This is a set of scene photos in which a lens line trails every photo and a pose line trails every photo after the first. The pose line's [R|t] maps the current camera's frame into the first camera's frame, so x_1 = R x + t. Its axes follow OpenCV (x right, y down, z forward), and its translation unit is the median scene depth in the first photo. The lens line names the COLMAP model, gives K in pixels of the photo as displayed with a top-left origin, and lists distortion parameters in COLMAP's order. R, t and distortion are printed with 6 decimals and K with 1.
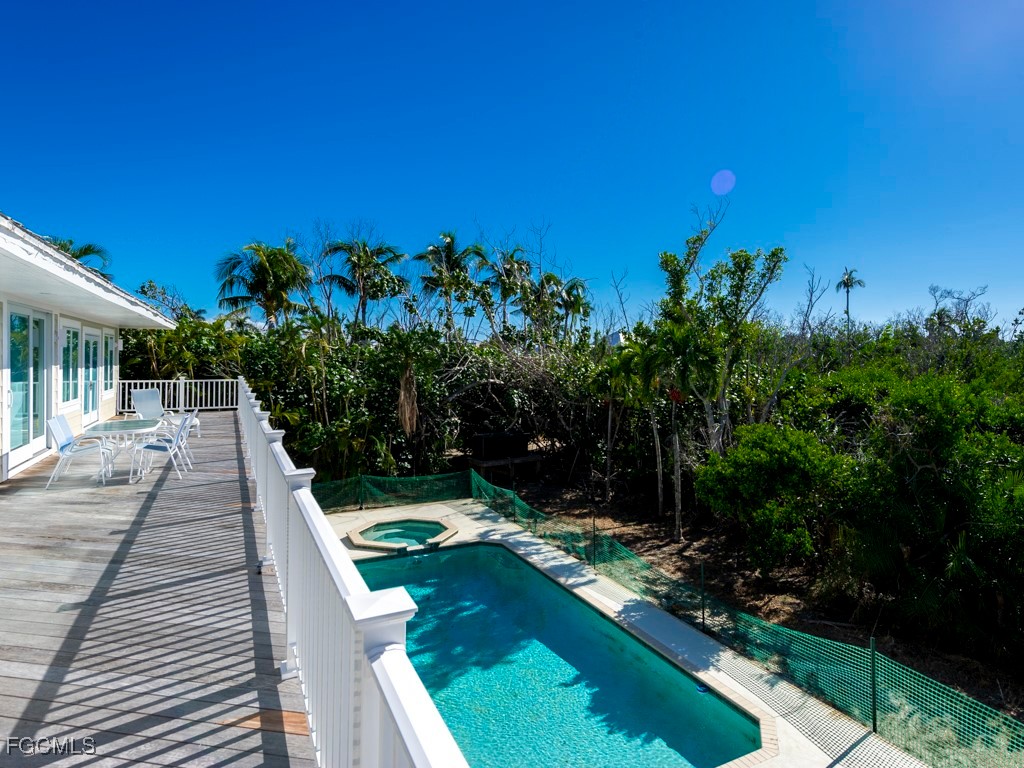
lens RADIAL K [[612.2, 0, 547.5], [0, 612.2, 358.5], [0, 0, 1]] dist [0.030021, -0.008548]
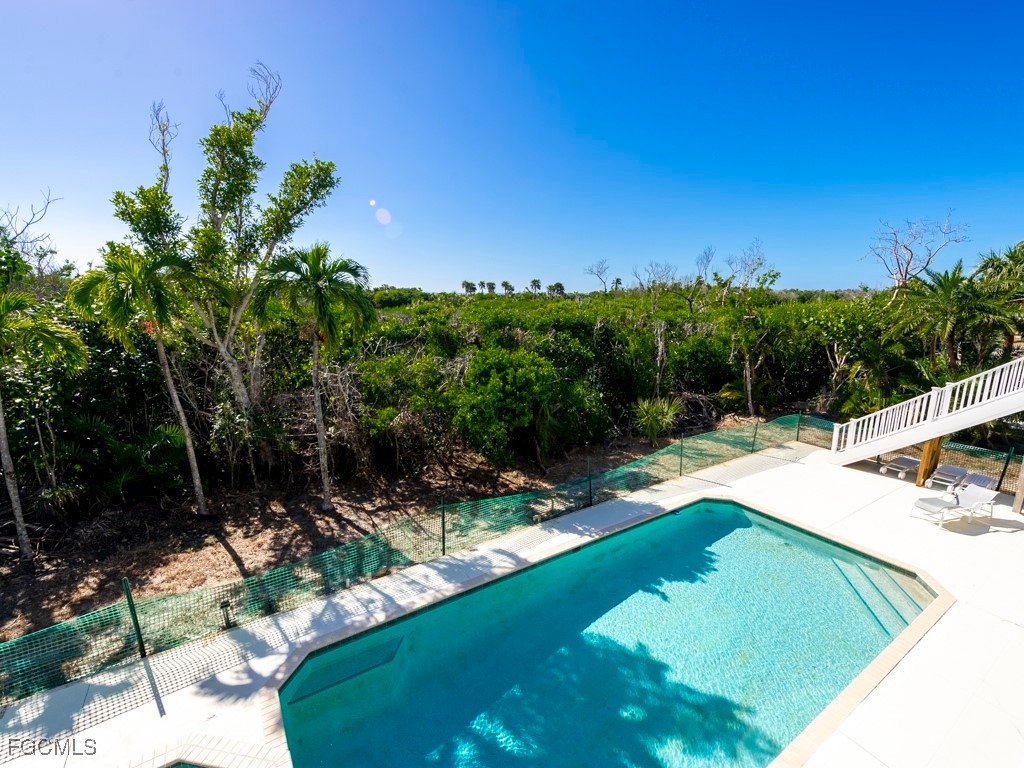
lens RADIAL K [[459.9, 0, 505.4], [0, 459.9, 398.2], [0, 0, 1]] dist [0.020775, -0.004960]
pose [[-0.119347, -0.215174, 0.969256, -0.489218], [-0.011346, 0.976465, 0.215377, 0.008873], [-0.992788, 0.014707, -0.118980, 1.011894]]
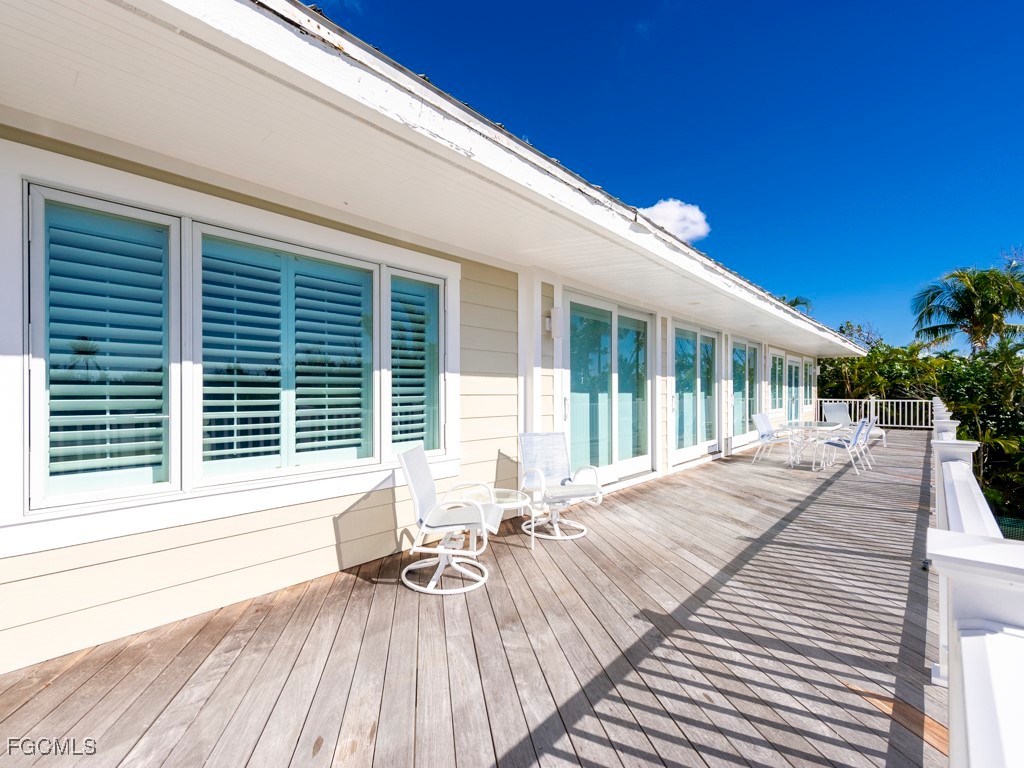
lens RADIAL K [[469.9, 0, 477.6], [0, 469.9, 387.8], [0, 0, 1]] dist [0.006992, -0.001911]
pose [[0.320668, -0.008022, -0.947158, -0.002518], [0.000376, 0.999965, -0.008342, 0.024420], [0.947191, 0.002319, 0.320660, 0.041072]]
